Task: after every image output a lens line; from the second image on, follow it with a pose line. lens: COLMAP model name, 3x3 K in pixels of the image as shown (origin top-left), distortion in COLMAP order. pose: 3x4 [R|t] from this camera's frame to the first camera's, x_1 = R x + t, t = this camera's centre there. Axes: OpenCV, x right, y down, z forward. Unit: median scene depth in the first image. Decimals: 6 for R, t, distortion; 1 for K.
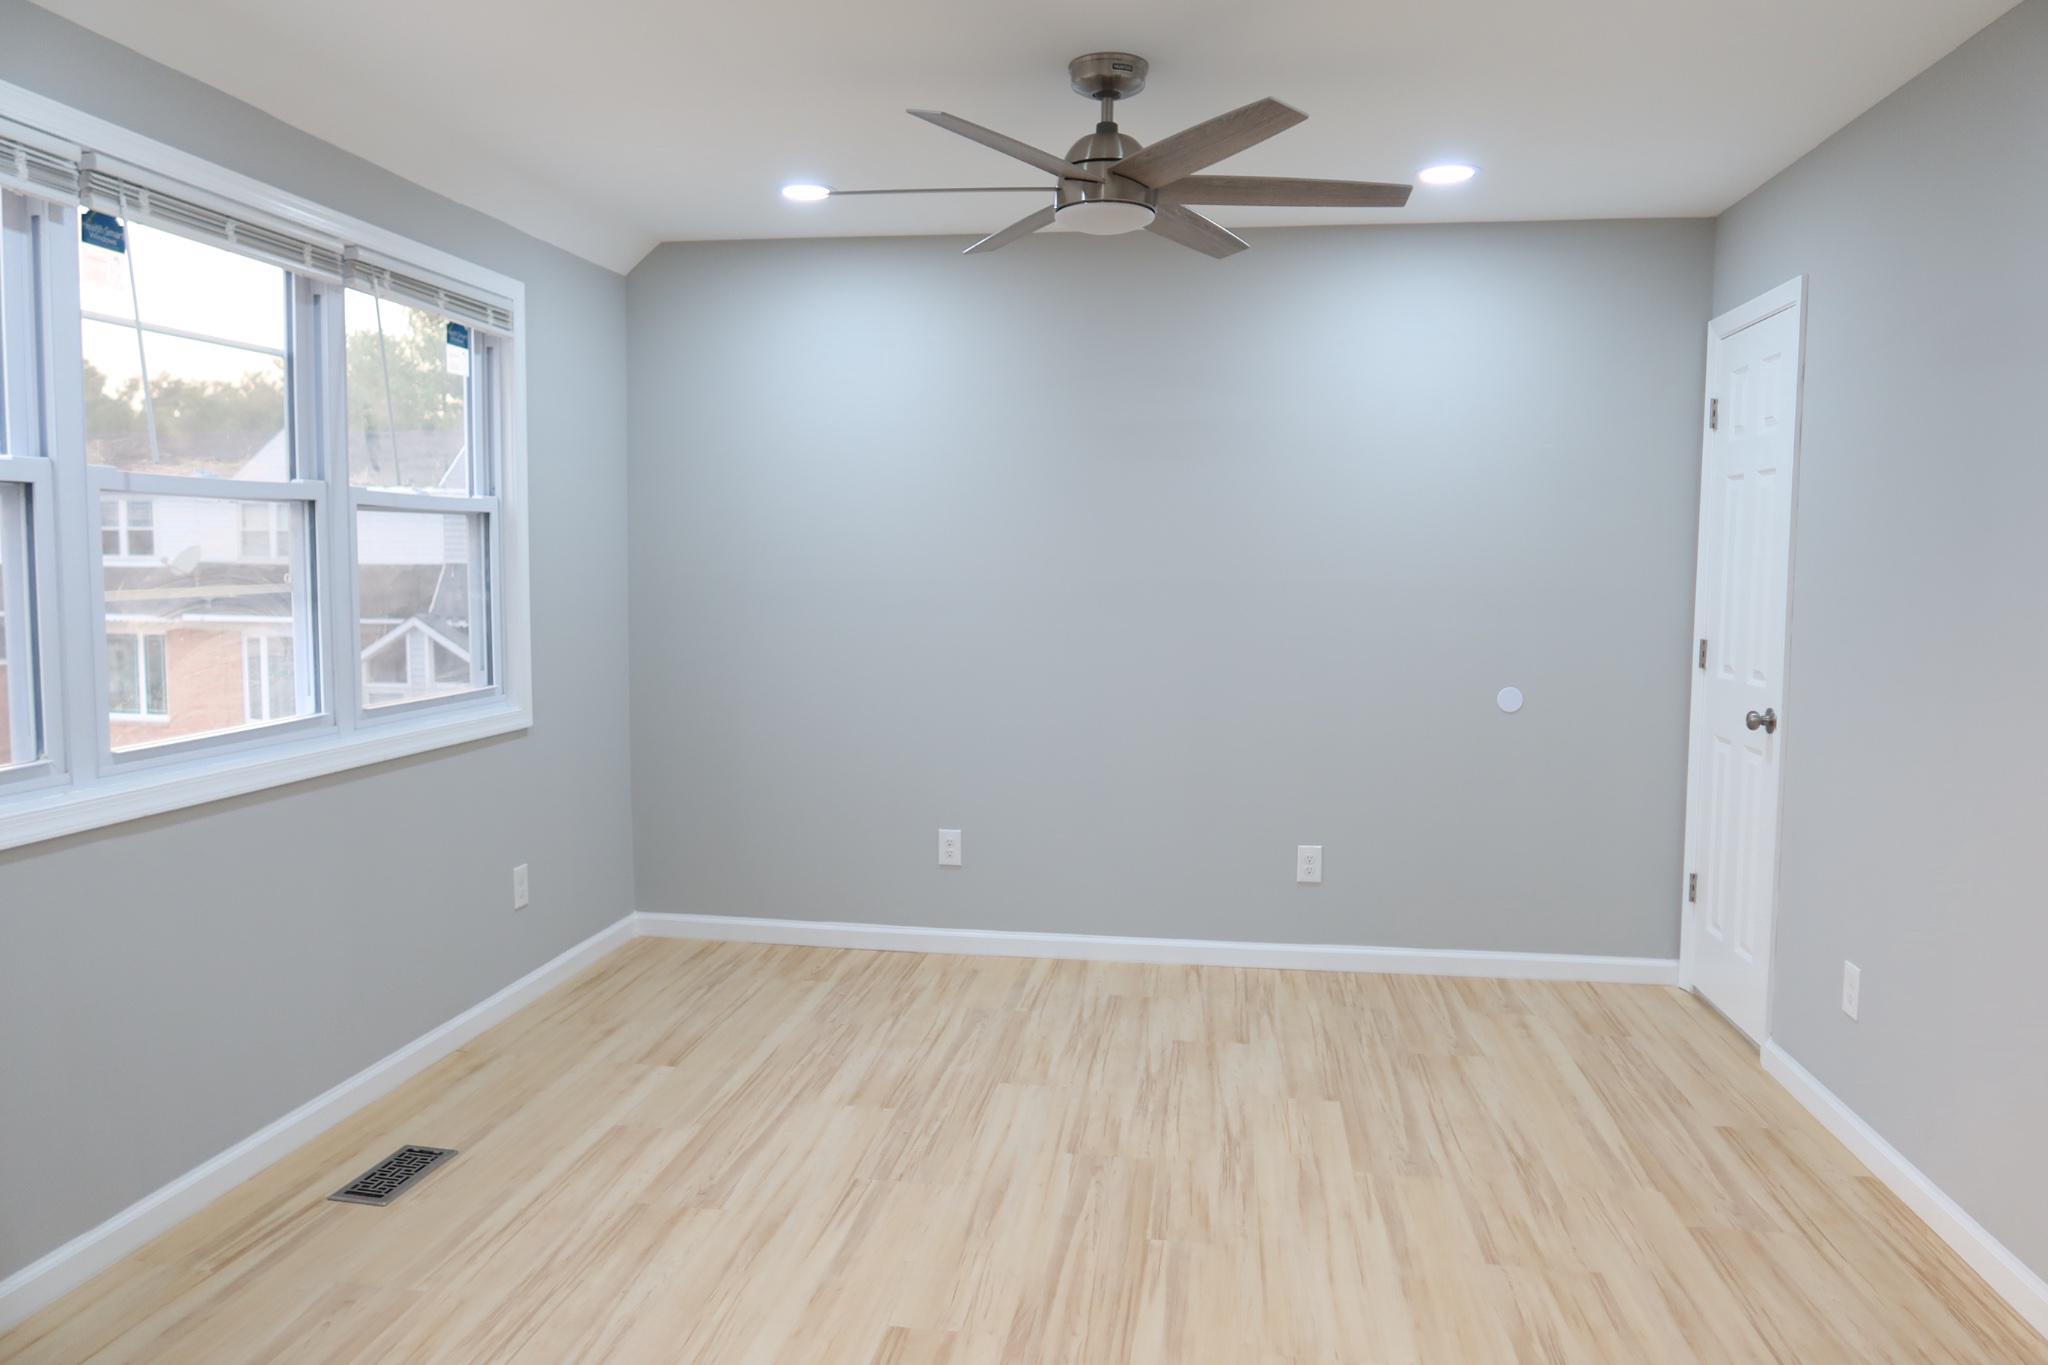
lens RADIAL K [[1409.2, 0, 1011.9], [0, 1409.2, 682.0], [0, 0, 1]] dist [-0.024583, 0.005740]
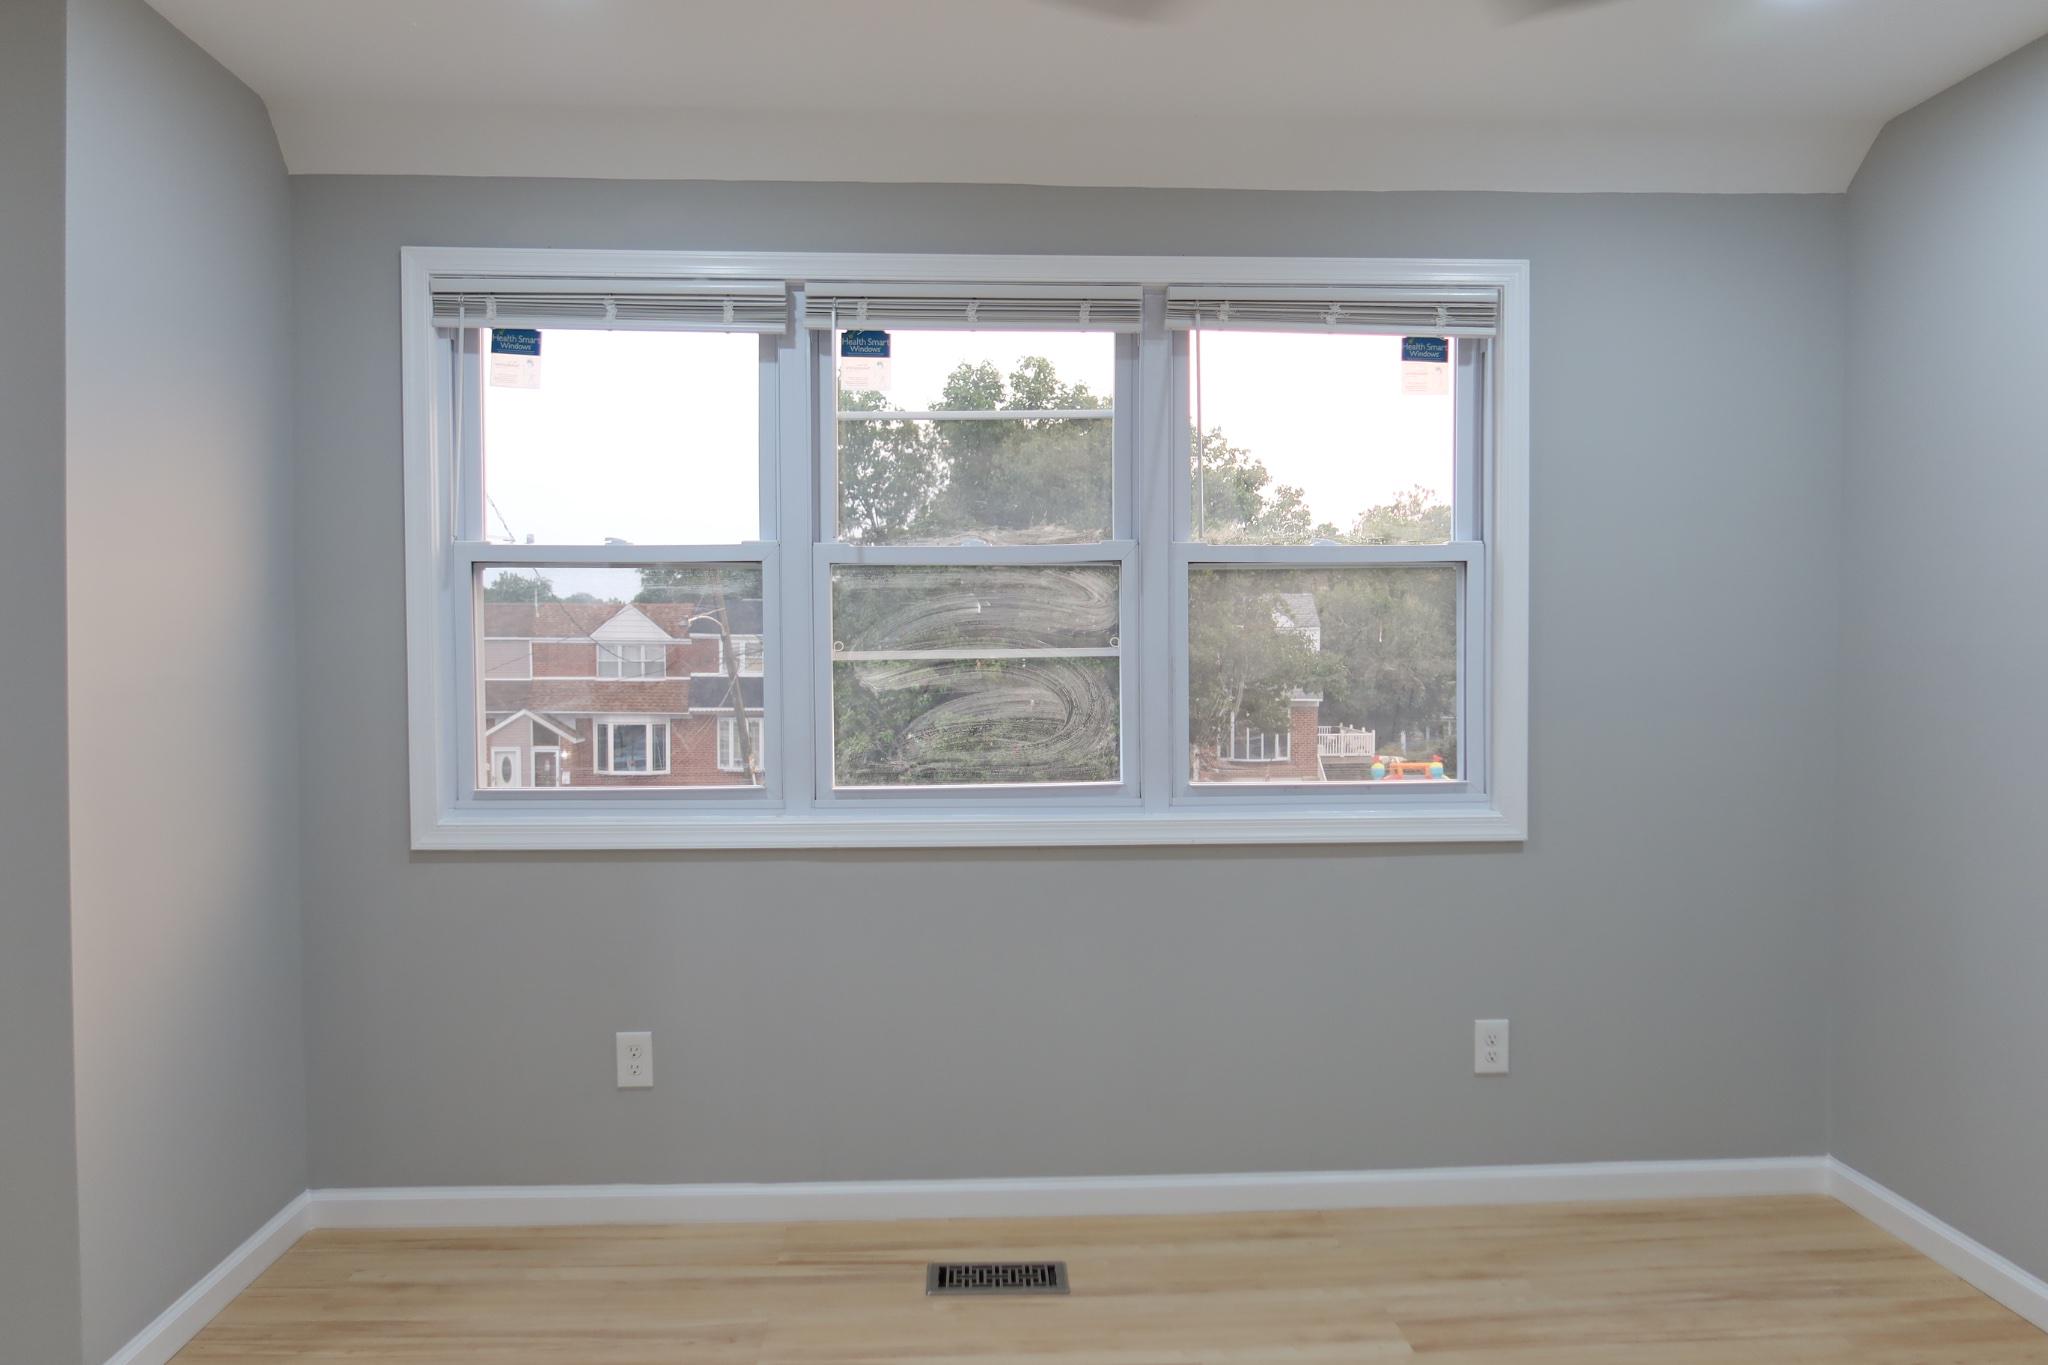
lens RADIAL K [[1409.2, 0, 1011.9], [0, 1409.2, 682.0], [0, 0, 1]] dist [-0.024583, 0.005740]
pose [[0.205630, 0.022802, -0.978364, 0.401263], [-0.078816, 0.996867, 0.006668, -0.043548], [0.975451, 0.075740, 0.206783, 0.676408]]
